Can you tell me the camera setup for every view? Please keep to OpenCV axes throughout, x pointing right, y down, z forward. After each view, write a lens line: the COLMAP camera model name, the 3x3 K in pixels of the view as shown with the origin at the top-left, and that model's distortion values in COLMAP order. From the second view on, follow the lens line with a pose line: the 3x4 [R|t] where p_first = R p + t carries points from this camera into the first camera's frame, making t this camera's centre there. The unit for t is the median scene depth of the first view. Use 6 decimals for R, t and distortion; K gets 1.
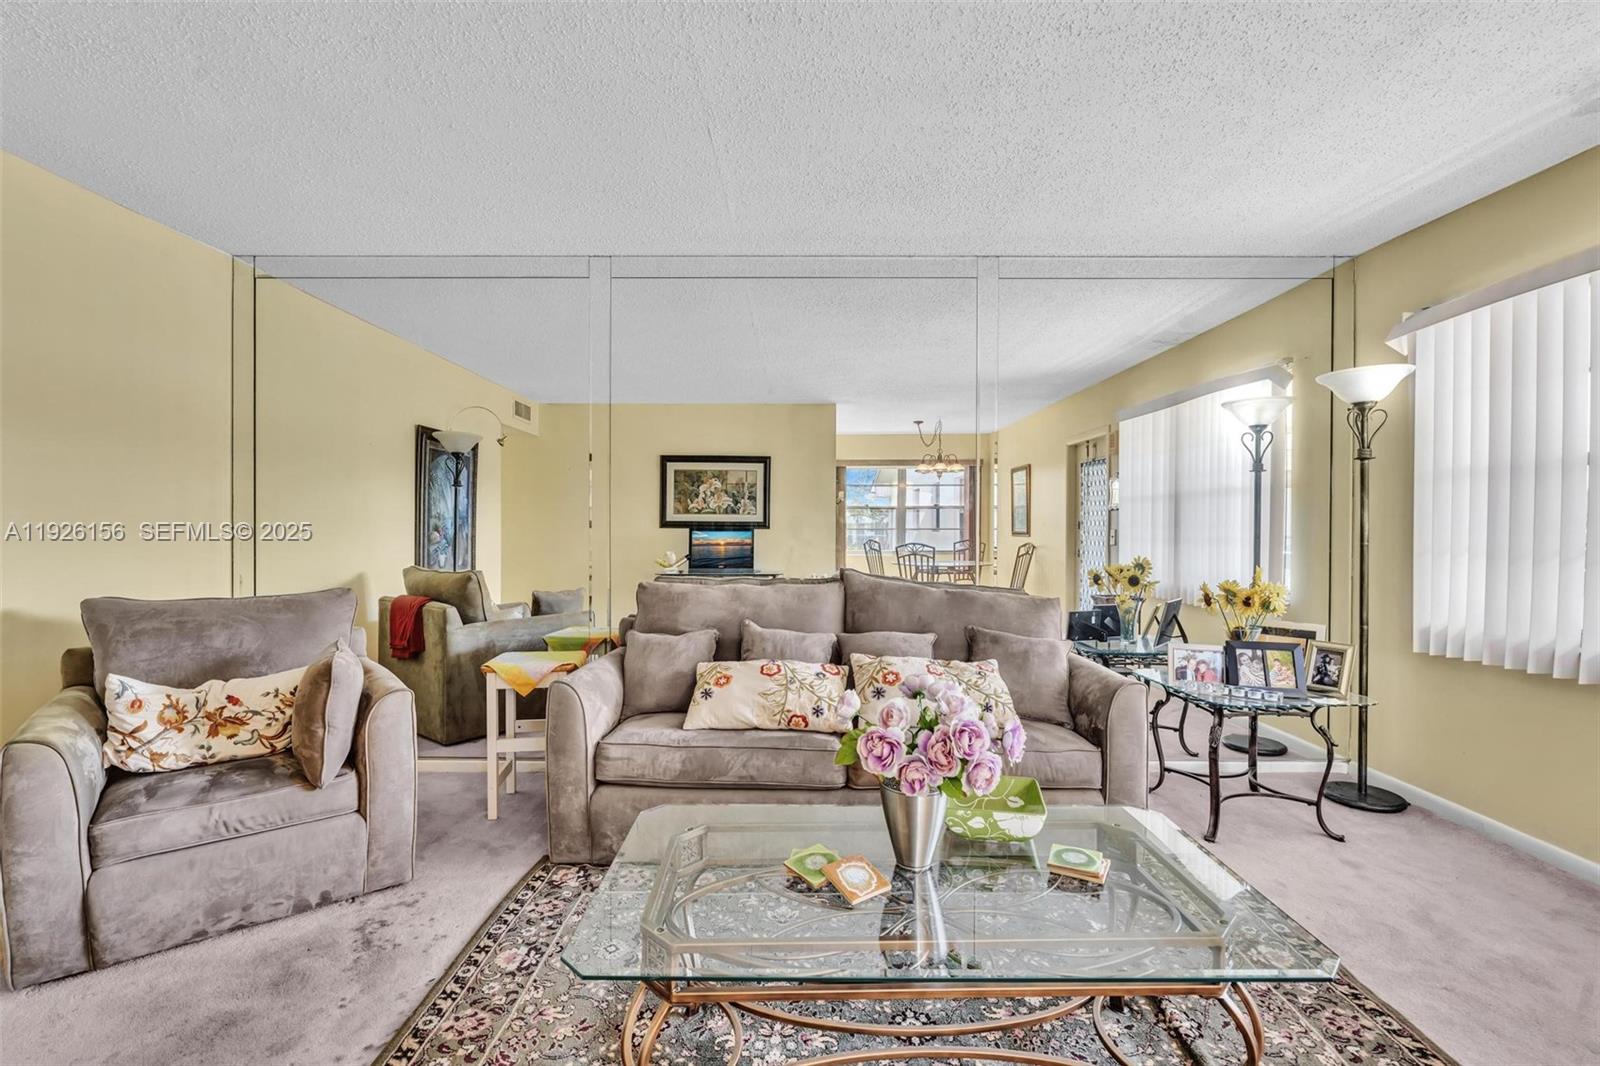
lens RADIAL K [[714.3, 0, 802.3], [0, 714.3, 533.8], [0, 0, 1]] dist [-0.007833, 0.000792]
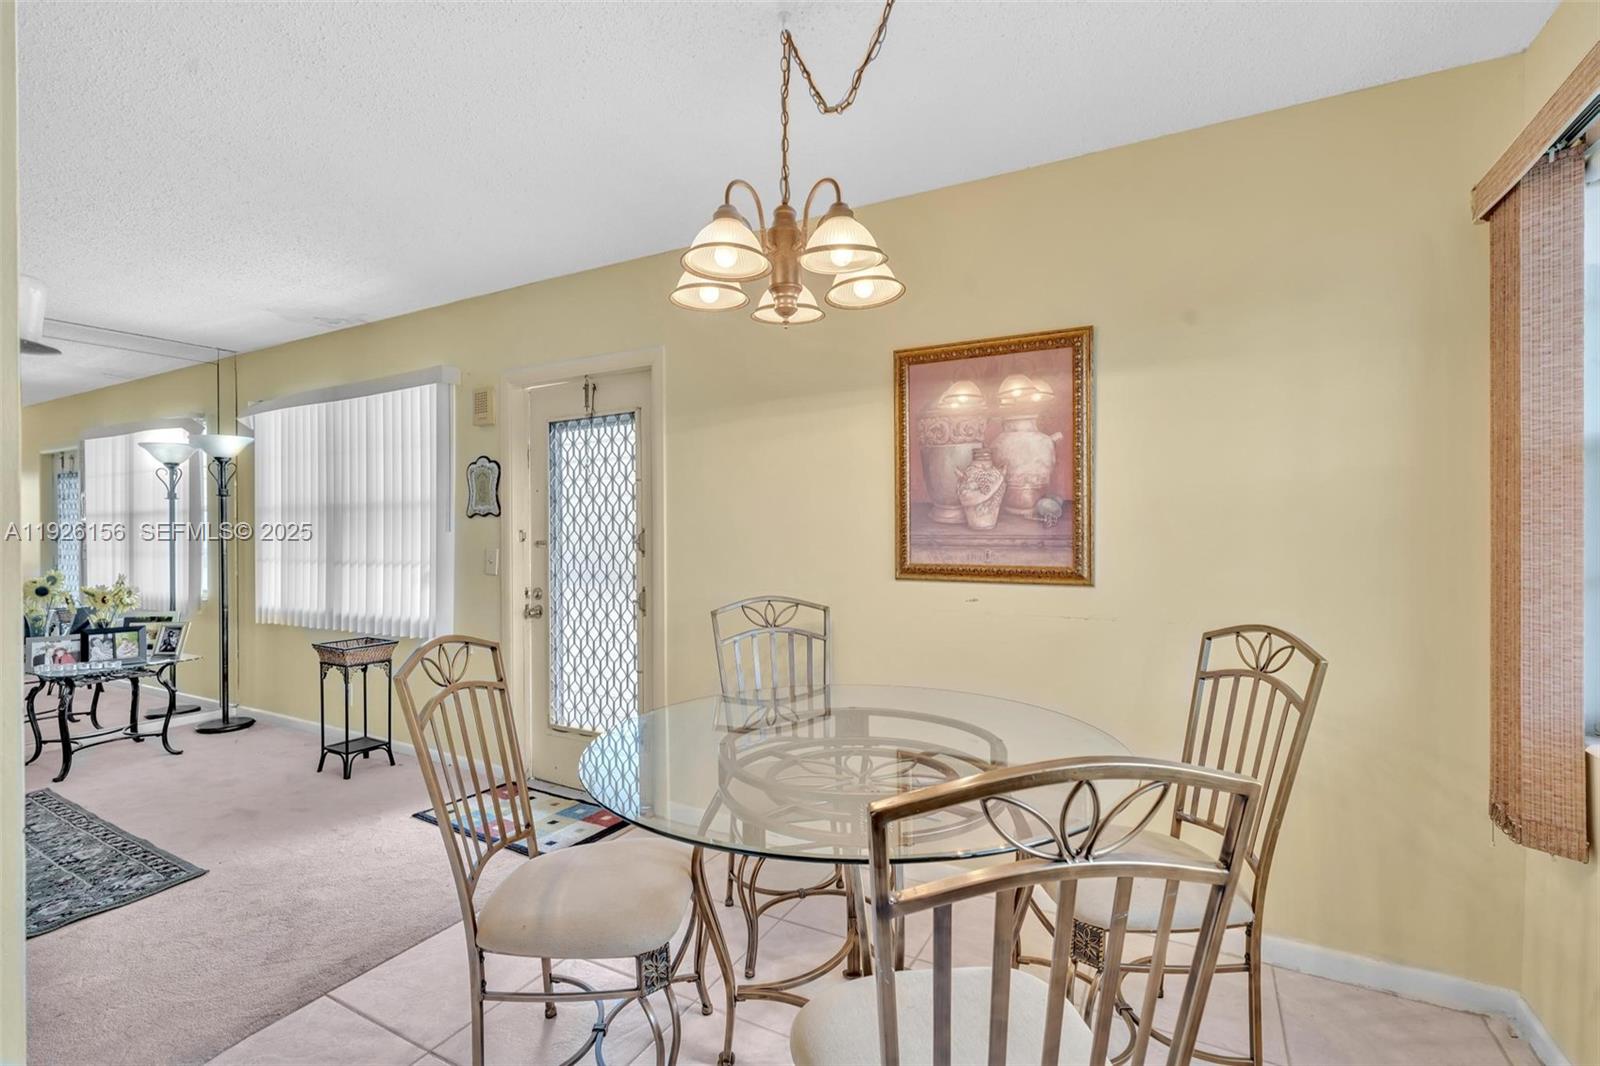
lens RADIAL K [[721.6, 0, 793.1], [0, 721.6, 525.2], [0, 0, 1]] dist [-0.003613, 0.000828]
pose [[0.487199, -0.002416, 0.873288, 0.064513], [0.017695, 0.999818, -0.007106, -0.013952], [-0.873112, 0.018914, 0.487153, -0.816964]]
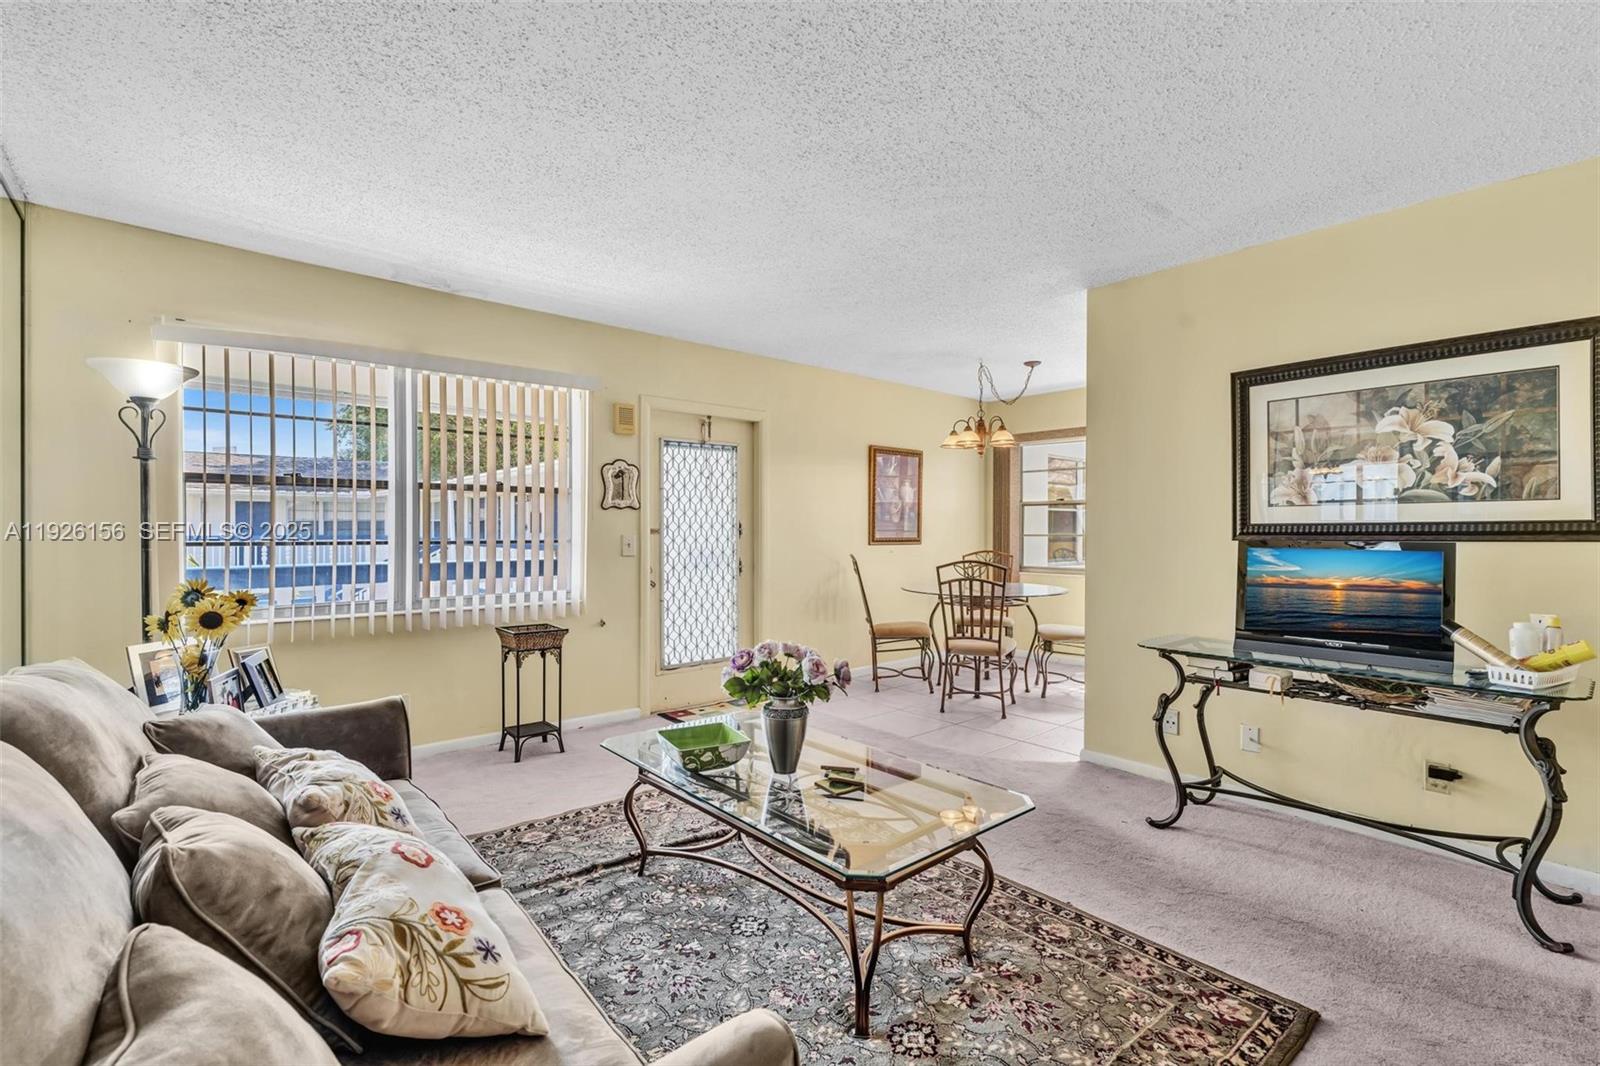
lens RADIAL K [[710.8, 0, 795.1], [0, 710.8, 527.0], [0, 0, 1]] dist [-0.003211, -0.000124]
pose [[-0.647343, -0.005489, 0.762179, -0.507282], [0.004156, 0.999934, 0.010732, -0.024076], [-0.762188, 0.010115, -0.647277, 1.024734]]
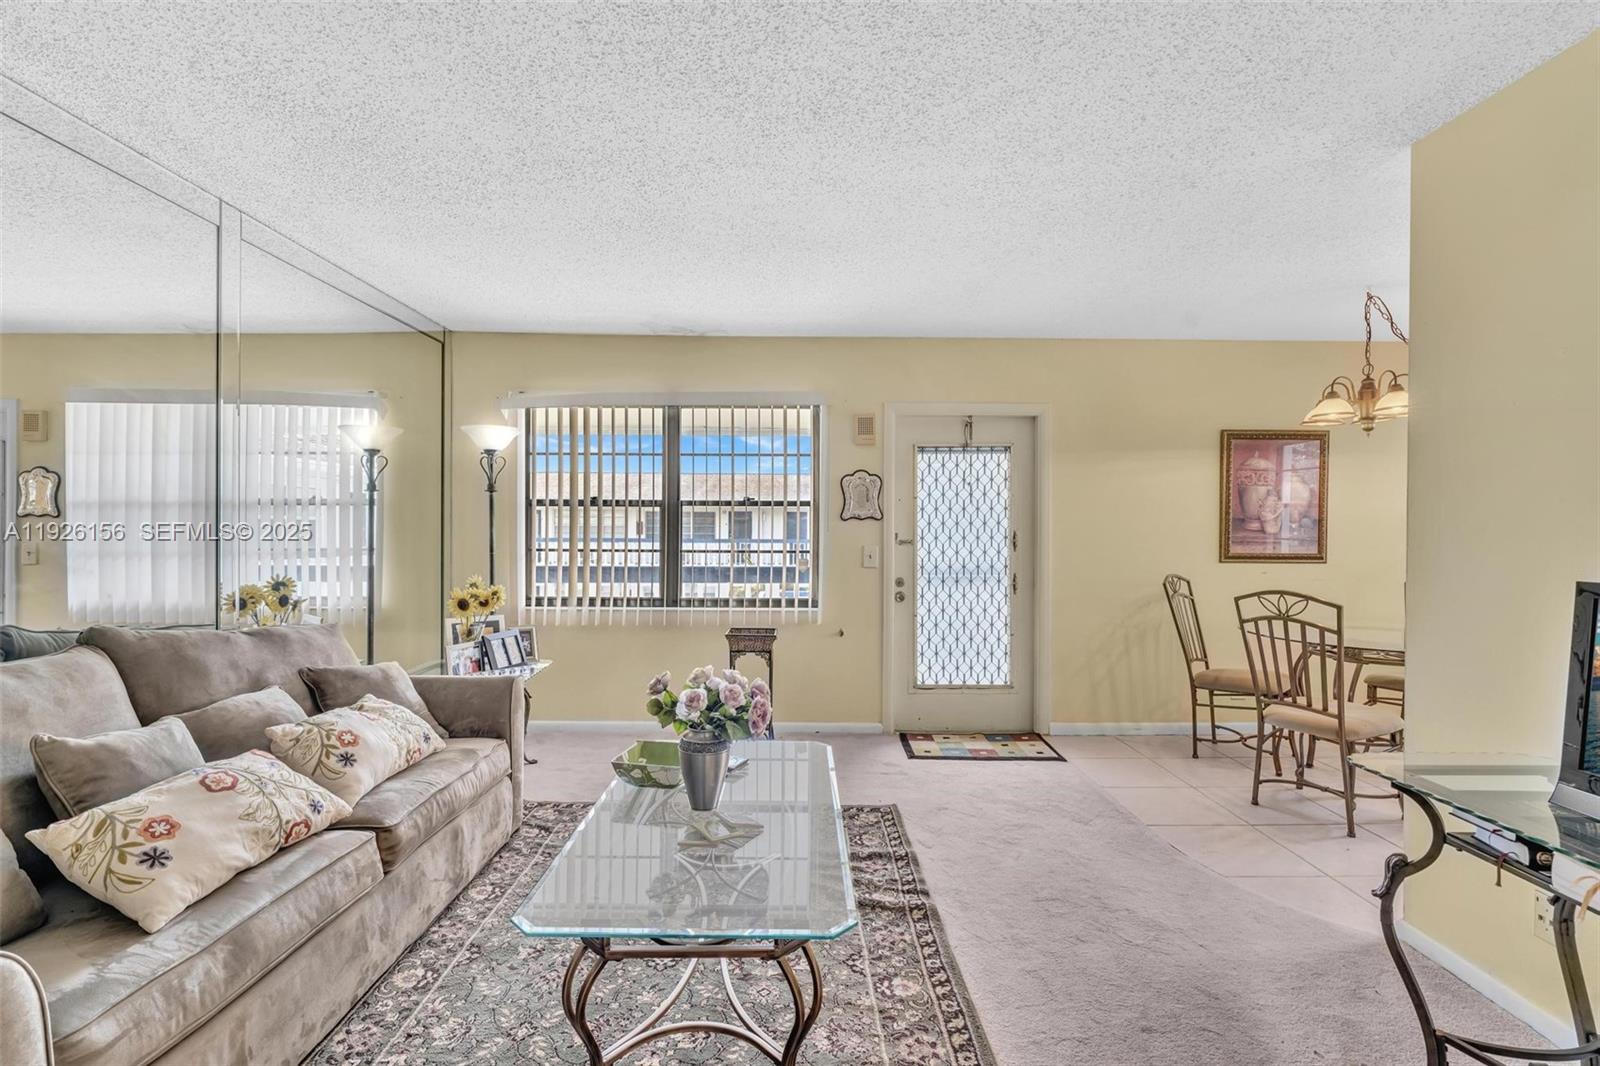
lens RADIAL K [[714.3, 0, 802.3], [0, 714.3, 533.8], [0, 0, 1]] dist [-0.007833, 0.000792]
pose [[-0.000518, -0.006829, 0.999977, -0.626560], [0.007824, 0.999946, 0.006833, -0.030053], [-0.999969, 0.007827, -0.000464, 0.435865]]
